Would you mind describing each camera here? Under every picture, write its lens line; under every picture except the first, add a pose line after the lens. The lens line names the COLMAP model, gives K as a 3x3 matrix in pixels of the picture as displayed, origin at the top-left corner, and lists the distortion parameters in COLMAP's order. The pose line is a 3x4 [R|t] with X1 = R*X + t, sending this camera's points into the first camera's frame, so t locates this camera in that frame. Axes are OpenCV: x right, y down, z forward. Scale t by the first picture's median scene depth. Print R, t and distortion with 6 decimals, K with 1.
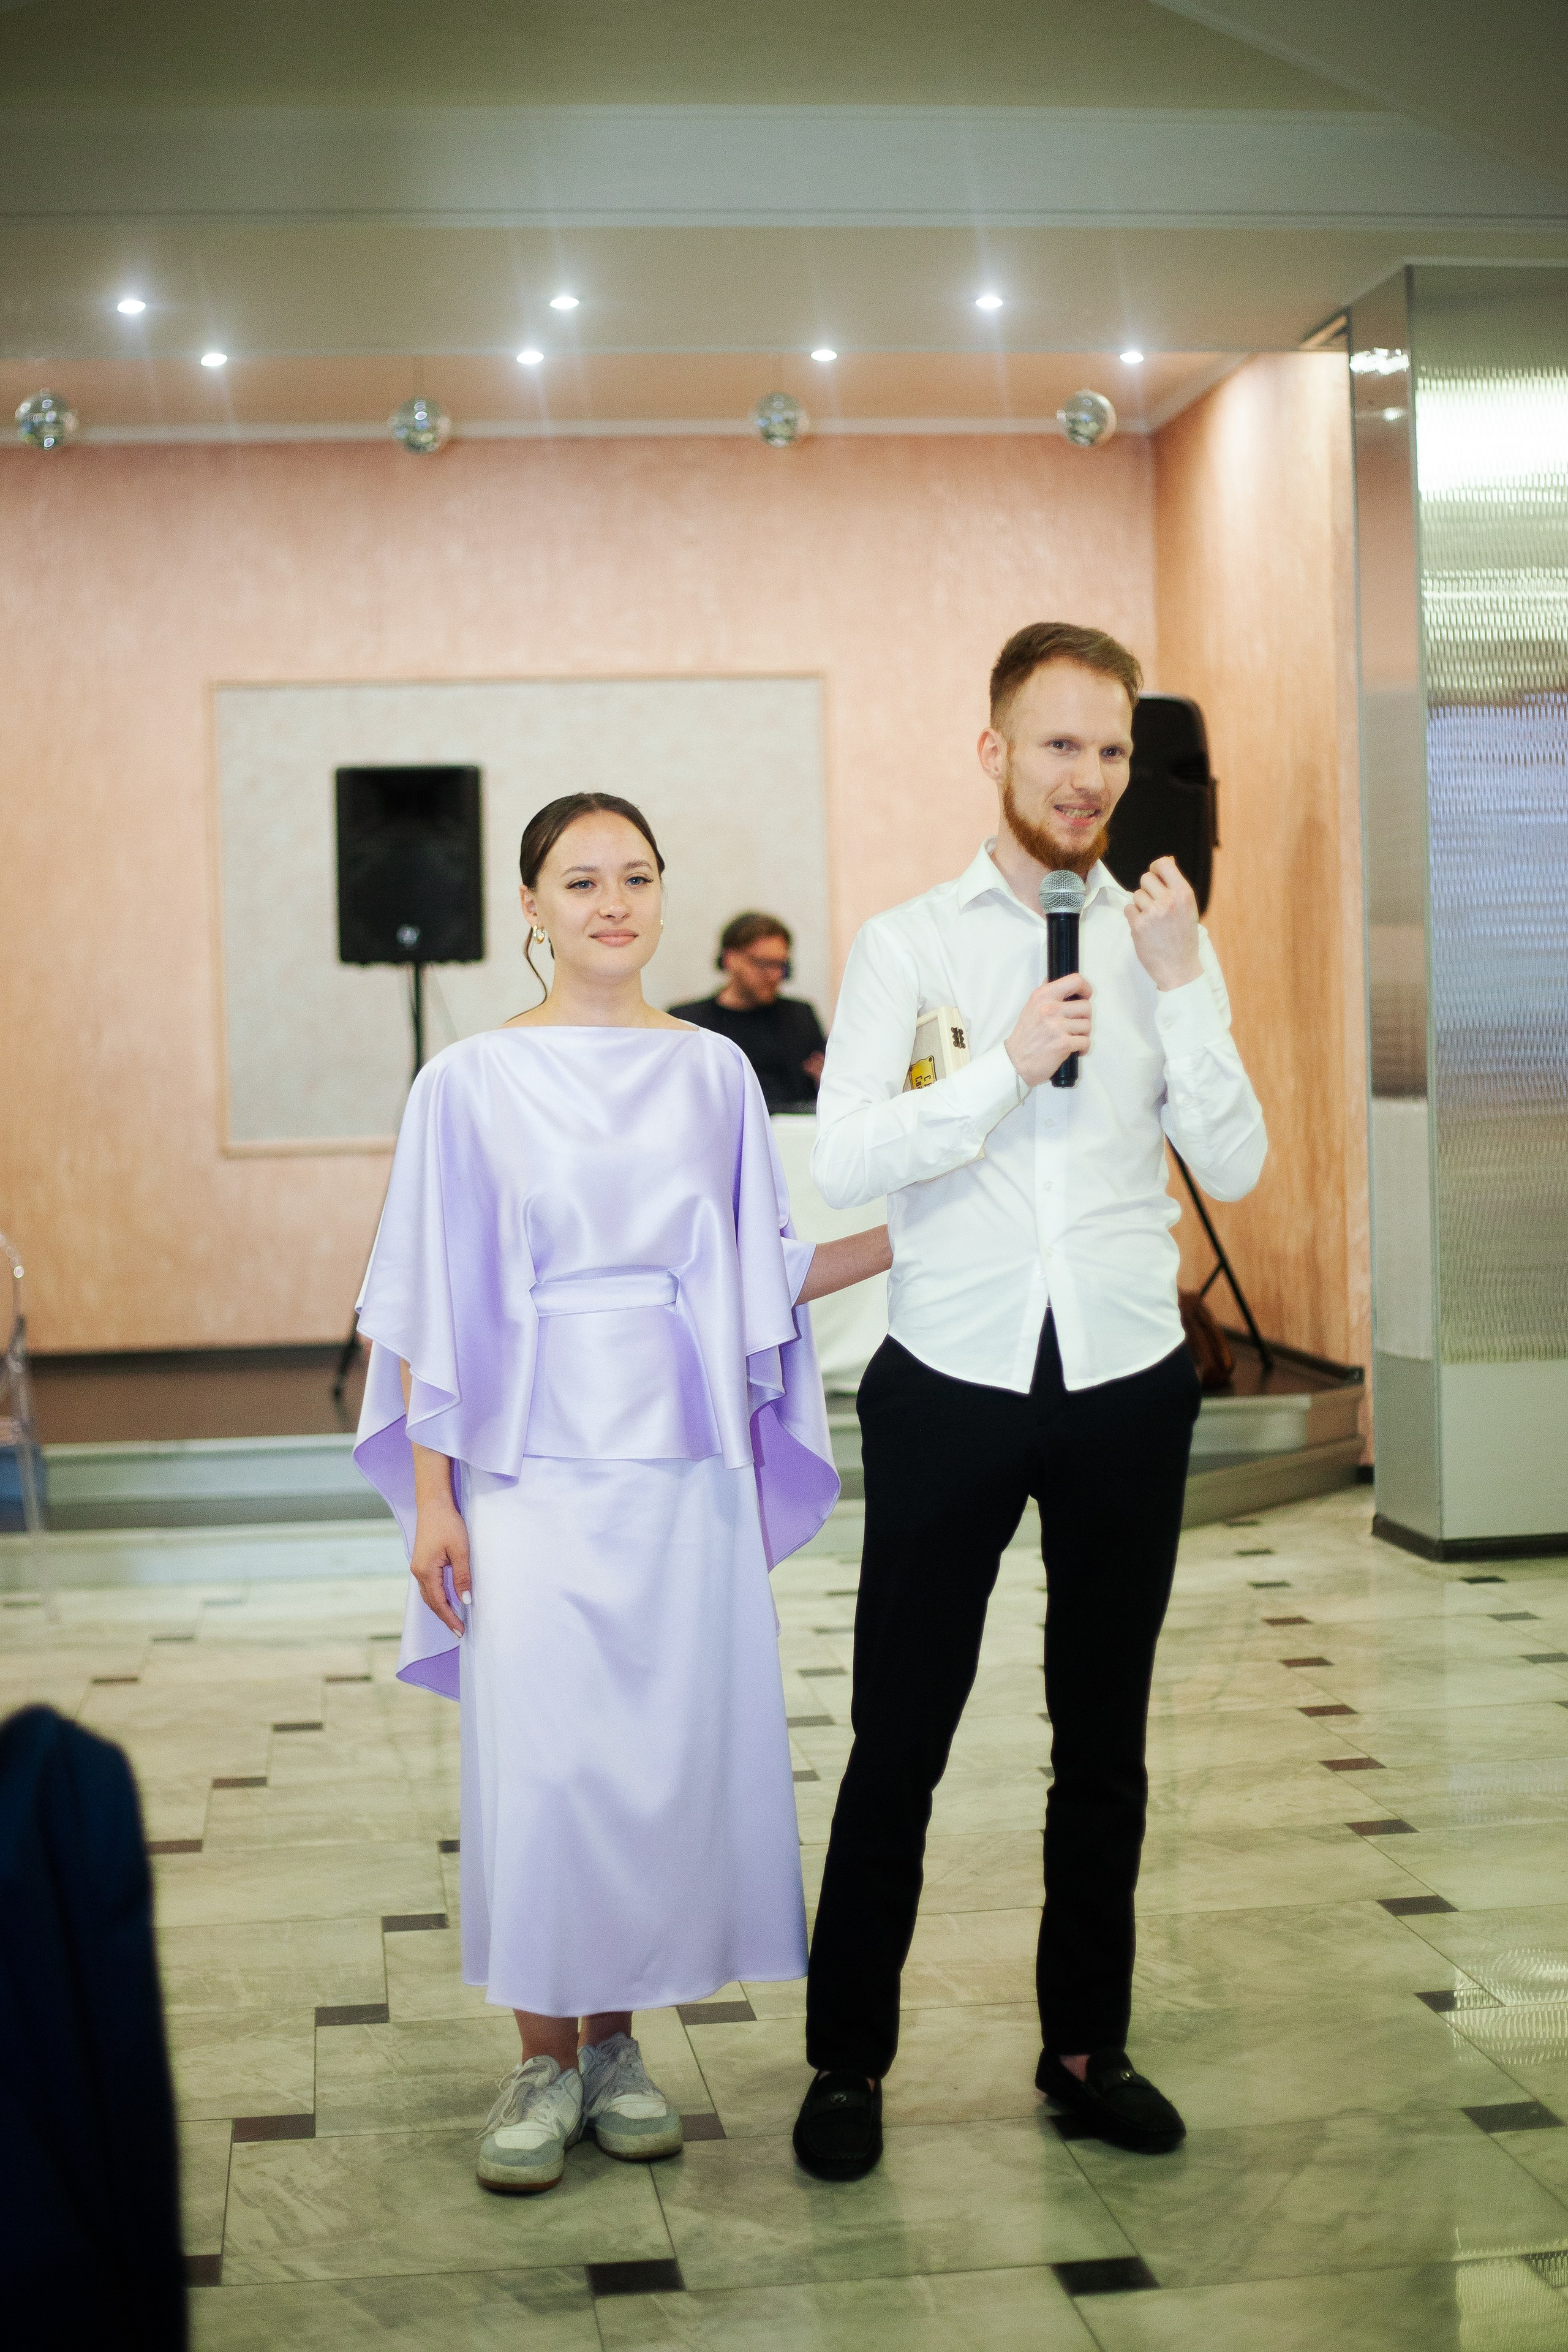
lens RADIAL K [[3436.2, 0, 811.2], [0, 3436.2, 1181.9], [0, 0, 1]] dist [-0.101367, -0.033356]
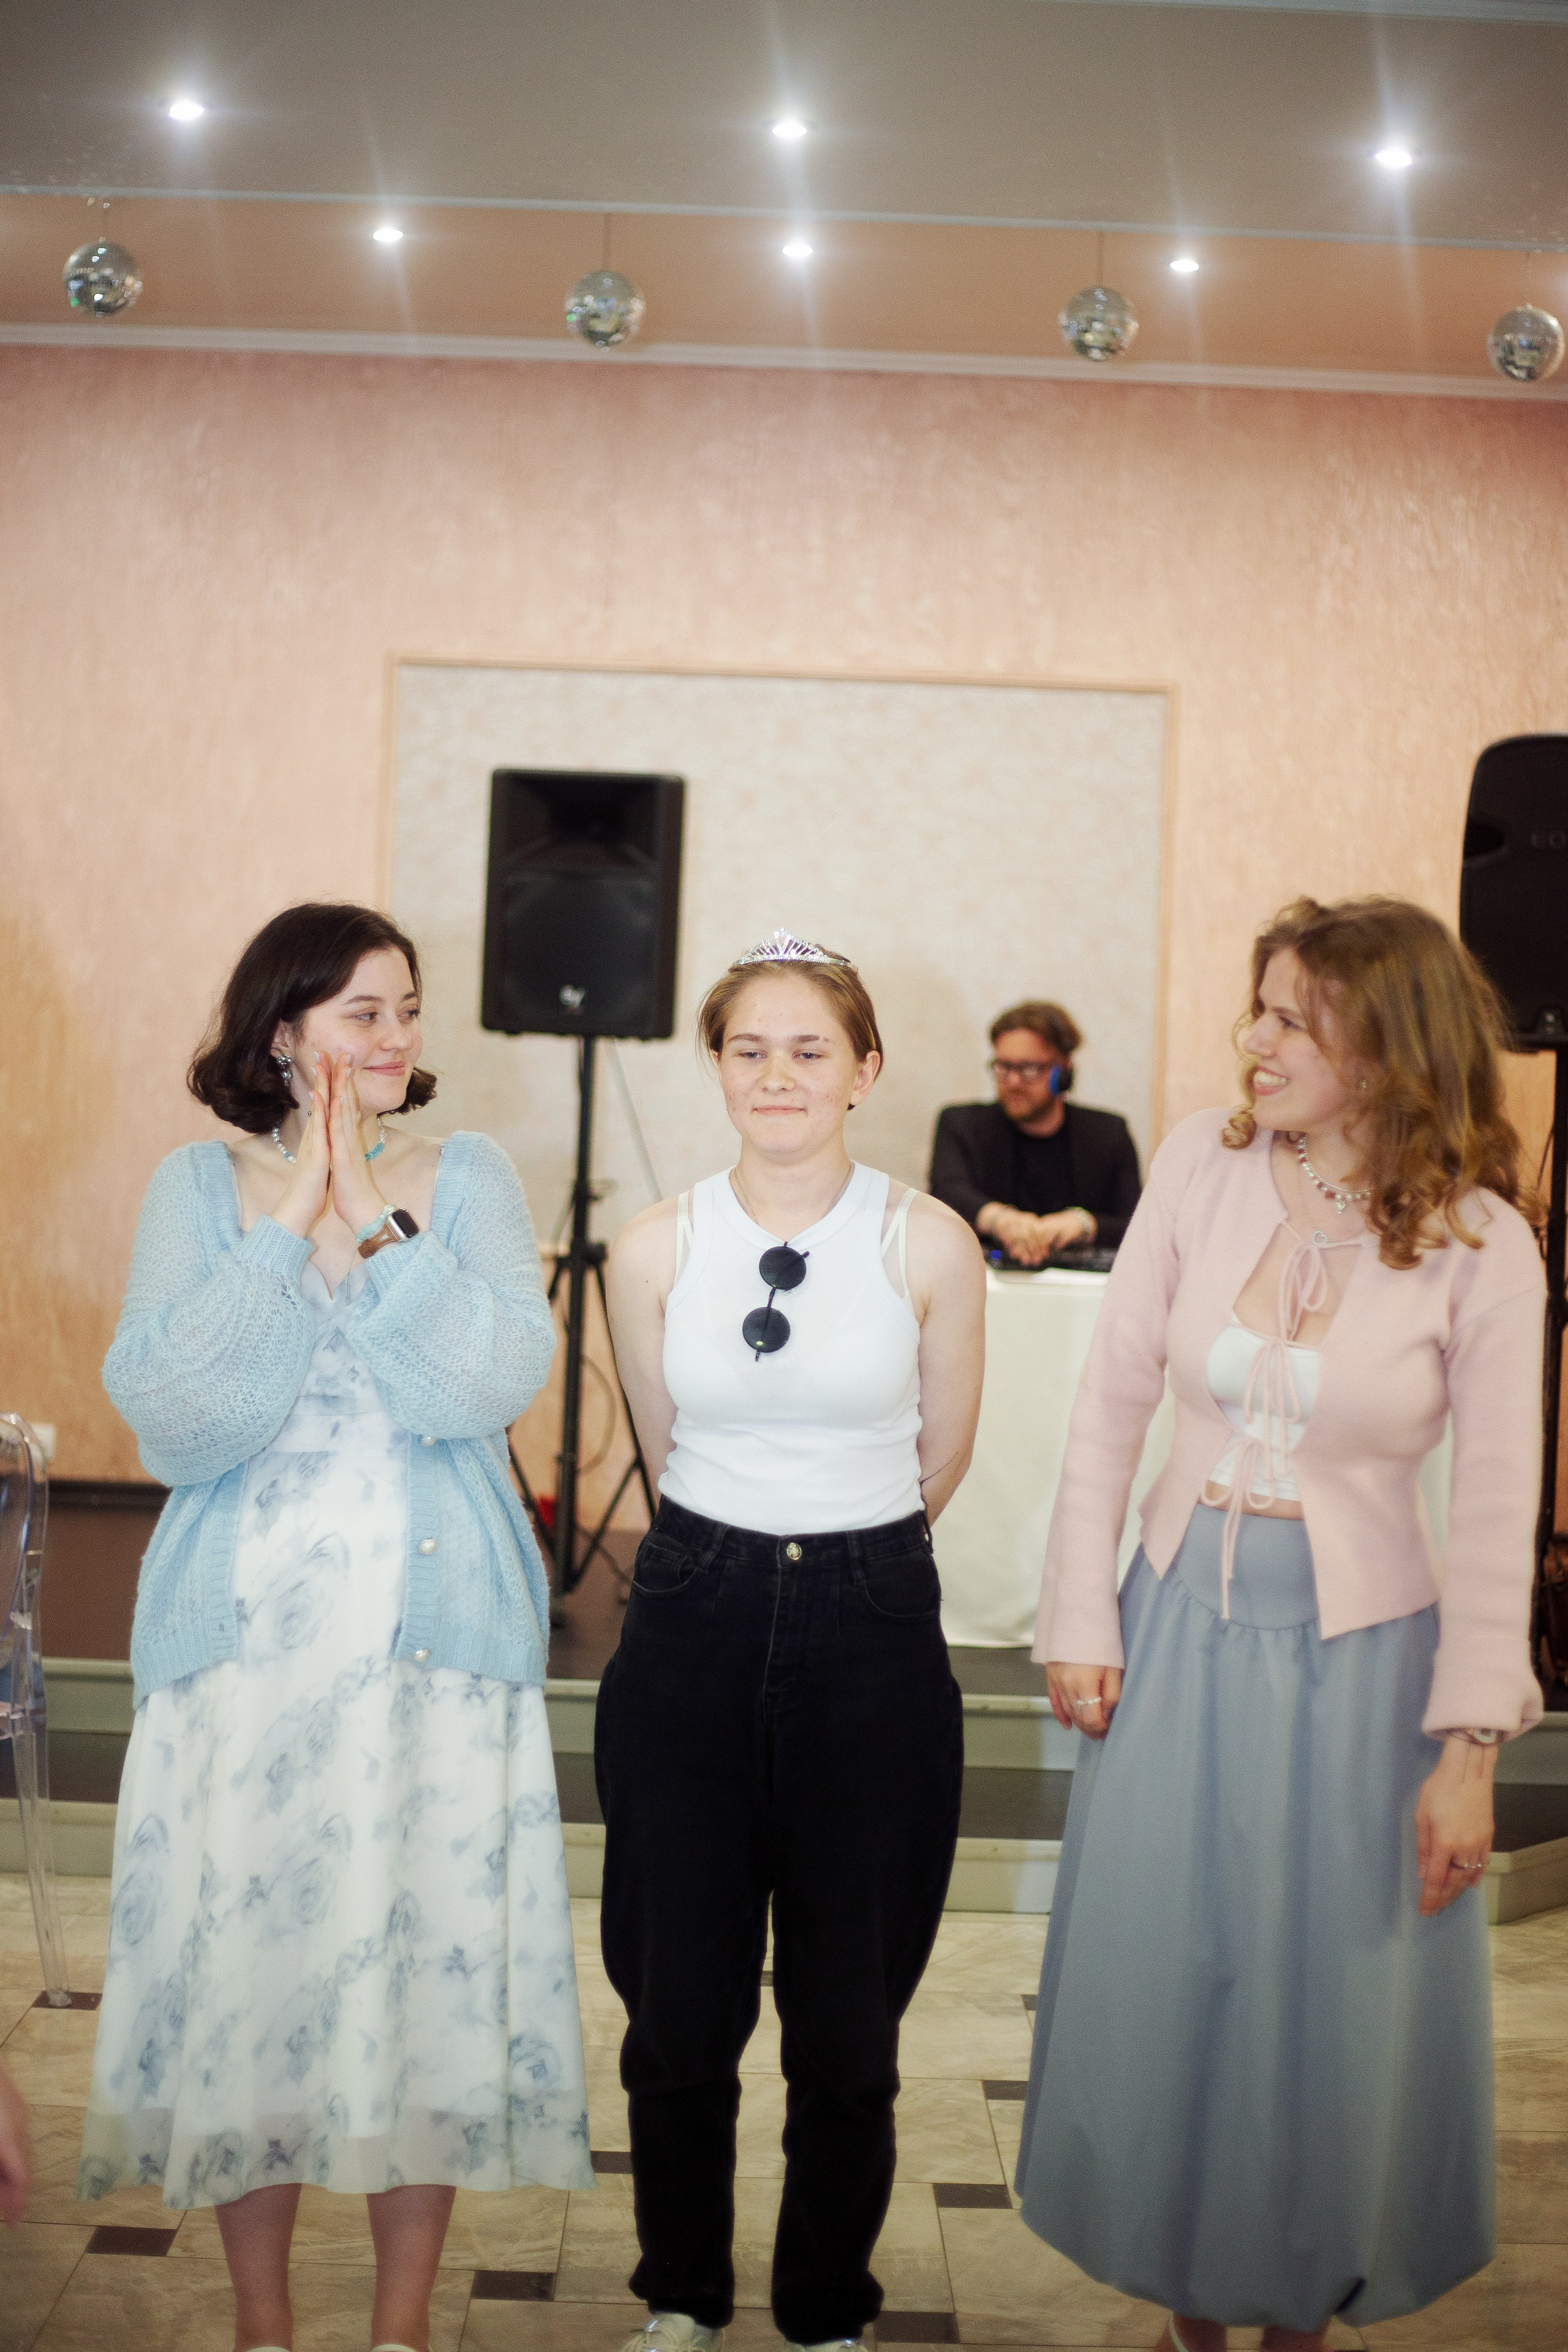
lens RADIAL K [[3436.2, 0, 811.2], [0, 3436.2, 1181.9], [0, 0, 1]] dist [-0.101367, -0.033356]
pose [[0.990809, 0.068174, -0.116831, 0.029927], [-0.069299, 0.997580, -0.005592, -0.036446], [0.116167, 0.013637, 0.993136, 0.302642]]
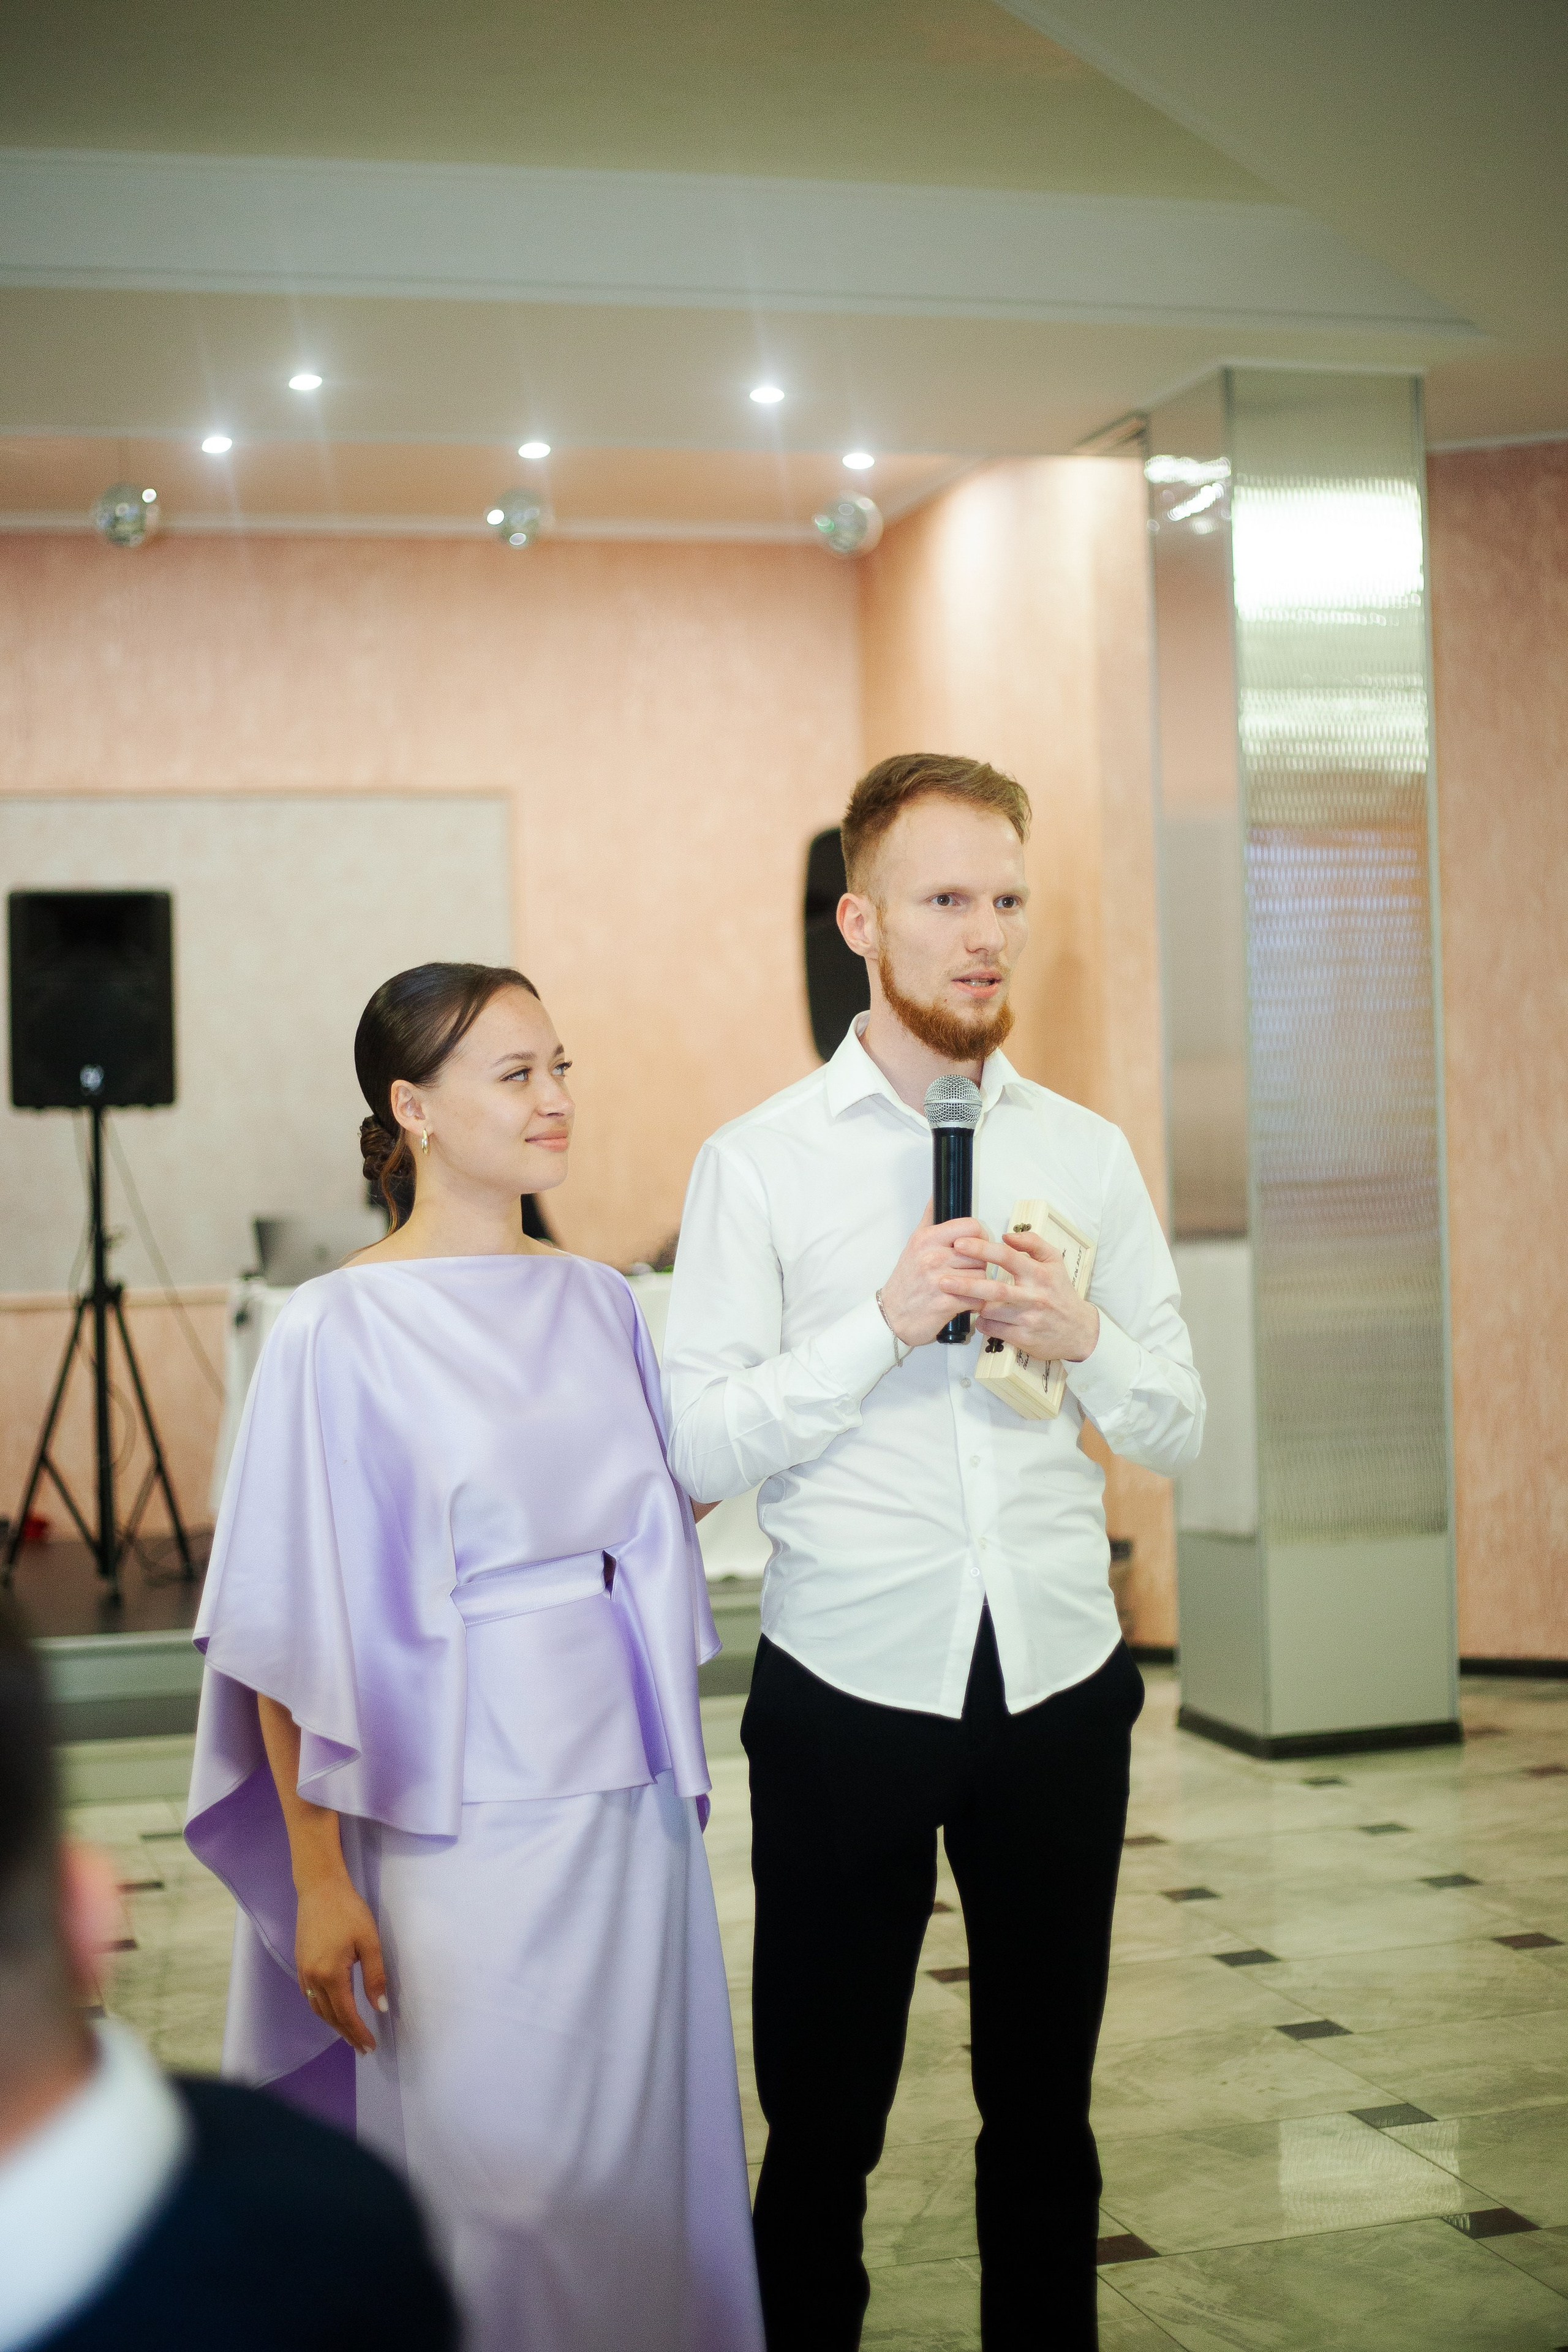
lens RADIAL K [[3436.2, 0, 811.2], [0, 3436.2, 1181.9], [0, 0, 1]] dist [-0.101367, -0.033356]
pose [[0.988692, -0.003450, 0.149924, -0.077230], [0.008037, 0.999517, -0.030006, -0.018917], [-0.149748, 0.030872, 0.988242, 0.097937]]
